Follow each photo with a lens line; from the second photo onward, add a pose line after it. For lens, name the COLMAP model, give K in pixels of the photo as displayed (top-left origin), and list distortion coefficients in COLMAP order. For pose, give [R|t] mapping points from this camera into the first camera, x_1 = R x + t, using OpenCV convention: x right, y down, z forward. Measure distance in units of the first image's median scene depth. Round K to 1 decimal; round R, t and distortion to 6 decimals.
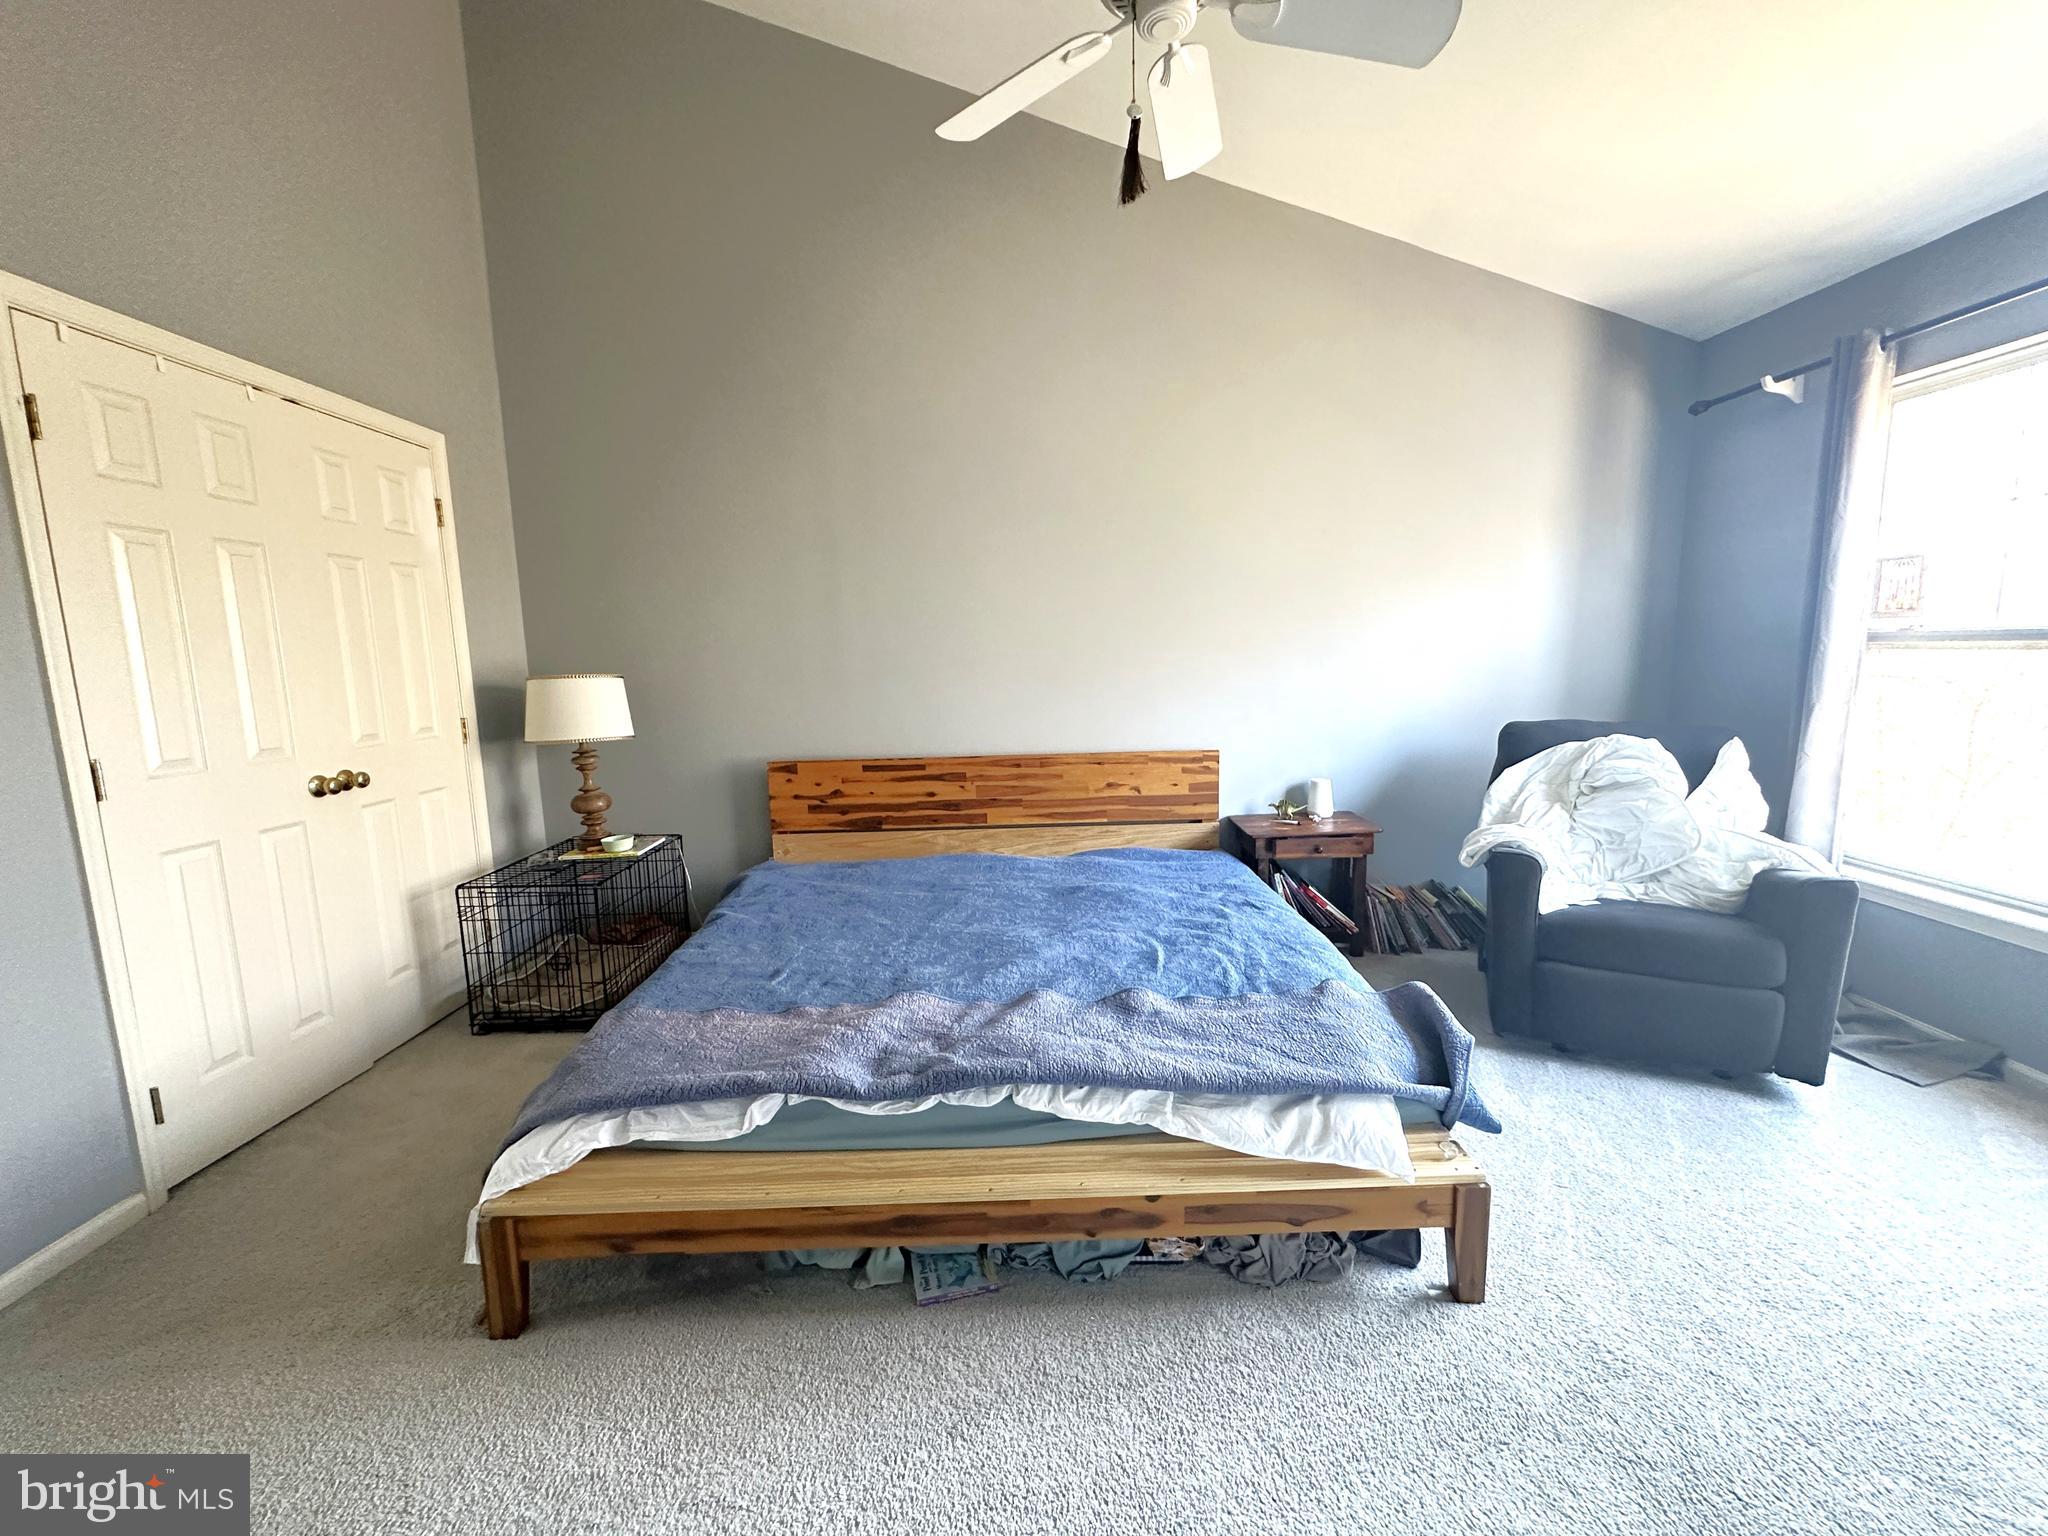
lens RADIAL K [[815.3, 0, 1028.5], [0, 815.3, 768.4], [0, 0, 1]] dist [-0.006084, 0.001318]
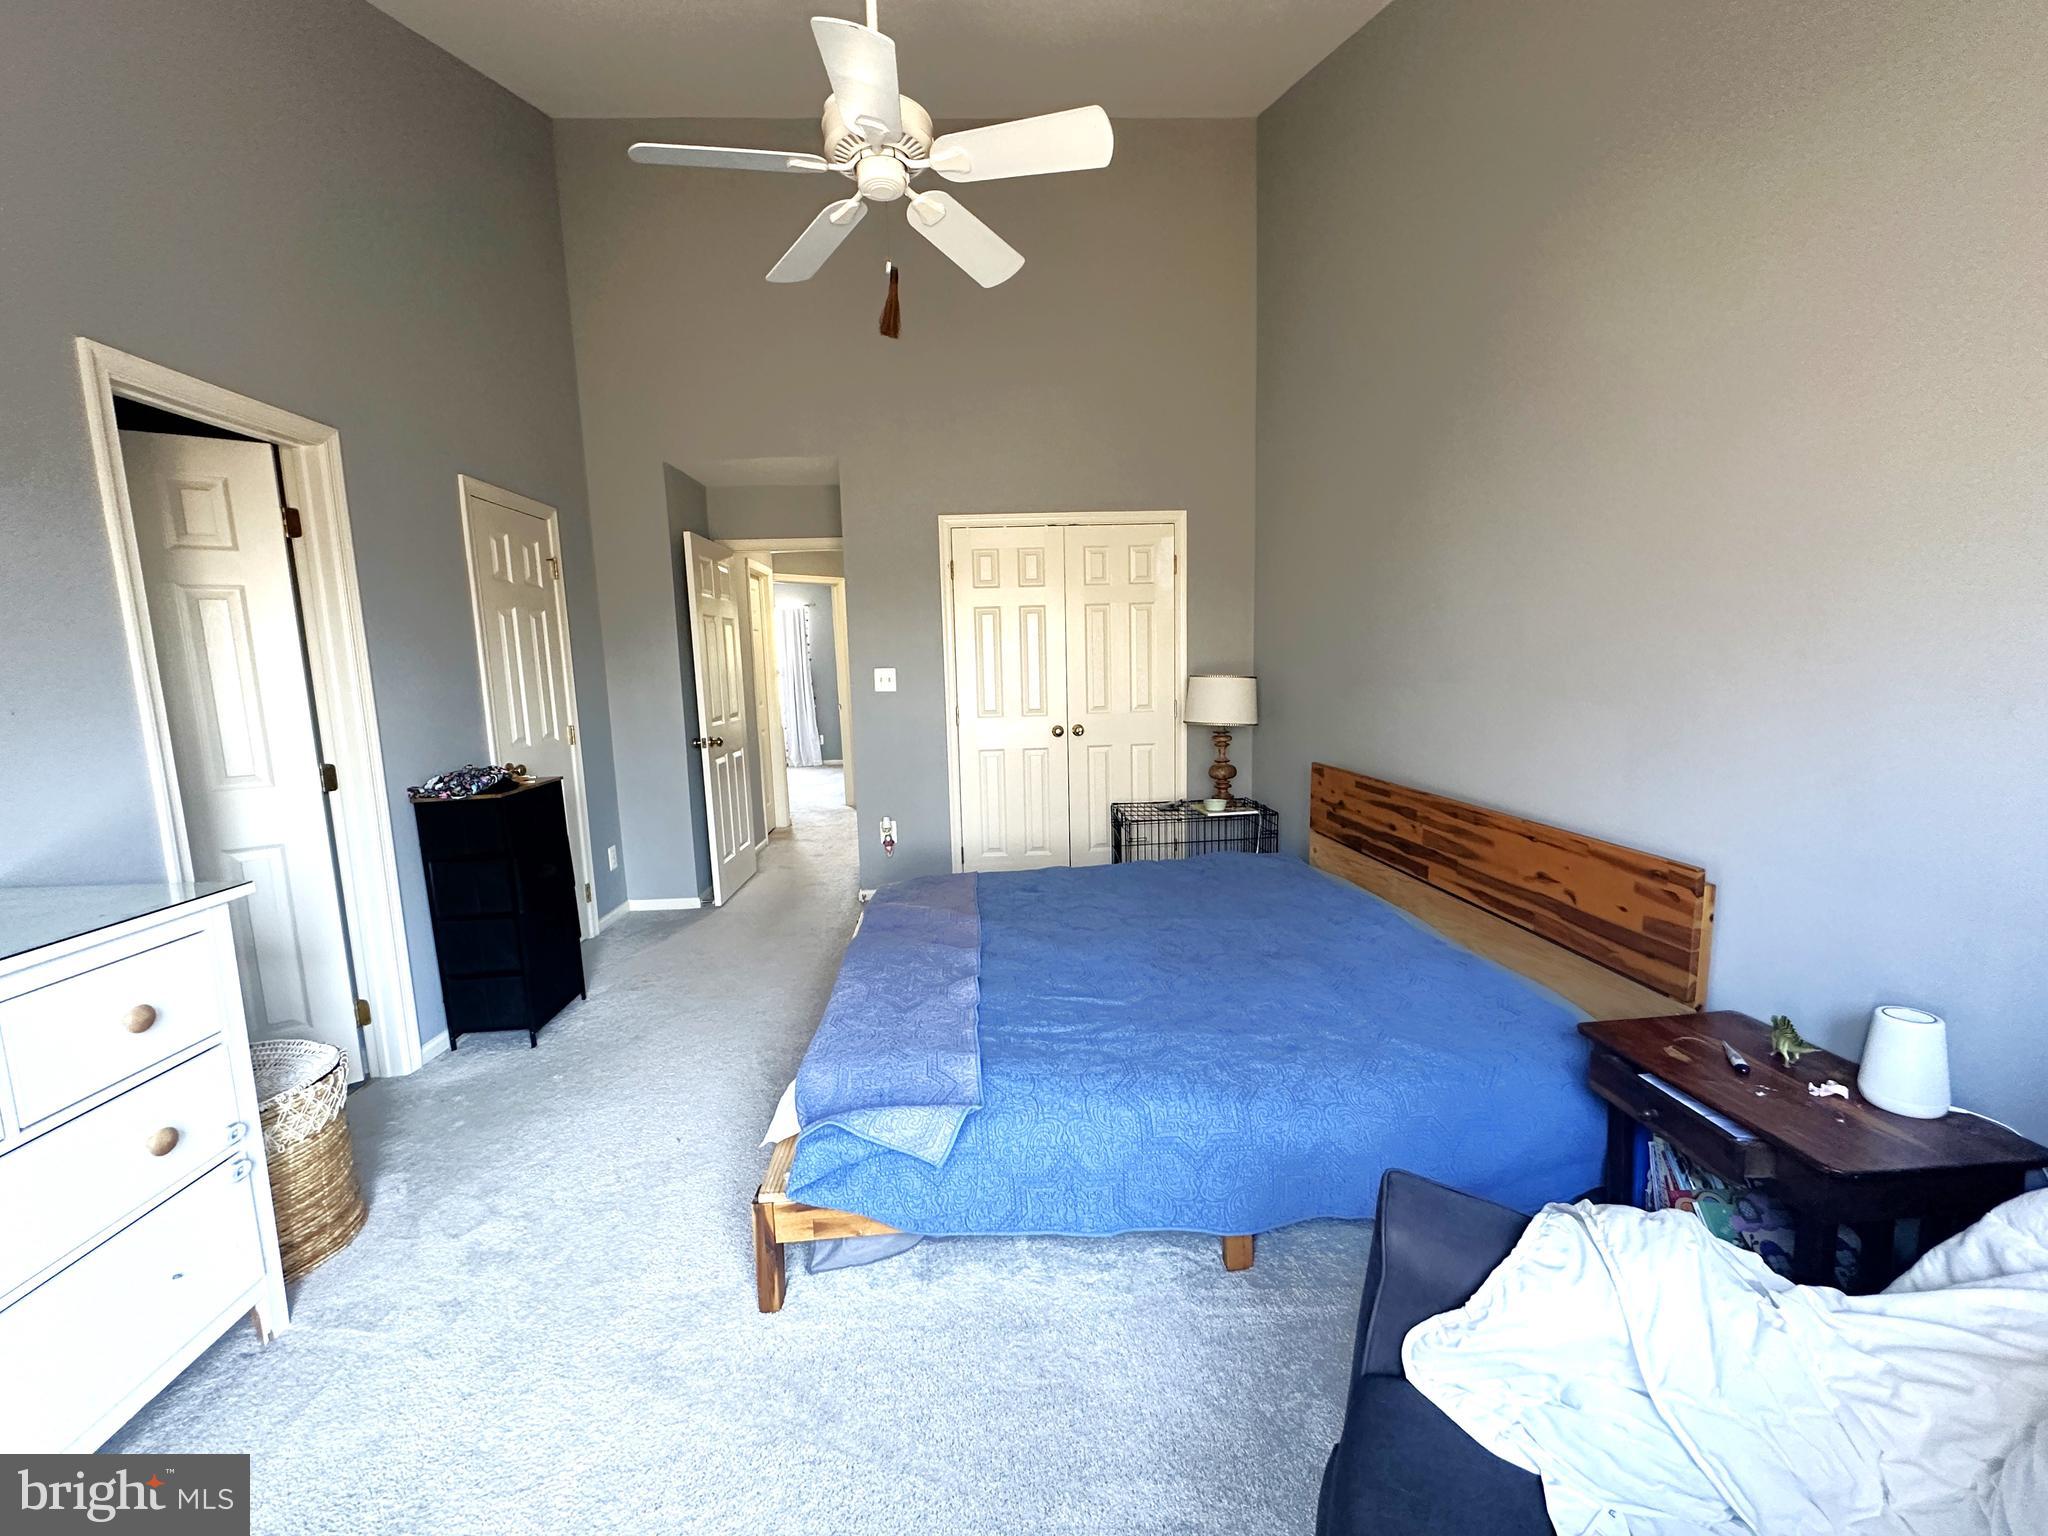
lens RADIAL K [[815.3, 0, 1024.1], [0, 815.3, 770.0], [0, 0, 1]] dist [-0.006084, 0.001318]
pose [[0.061126, 0.153862, -0.986200, 0.691141], [-0.115353, 0.982516, 0.146137, -0.107492], [0.991442, 0.104828, 0.077806, 0.542689]]
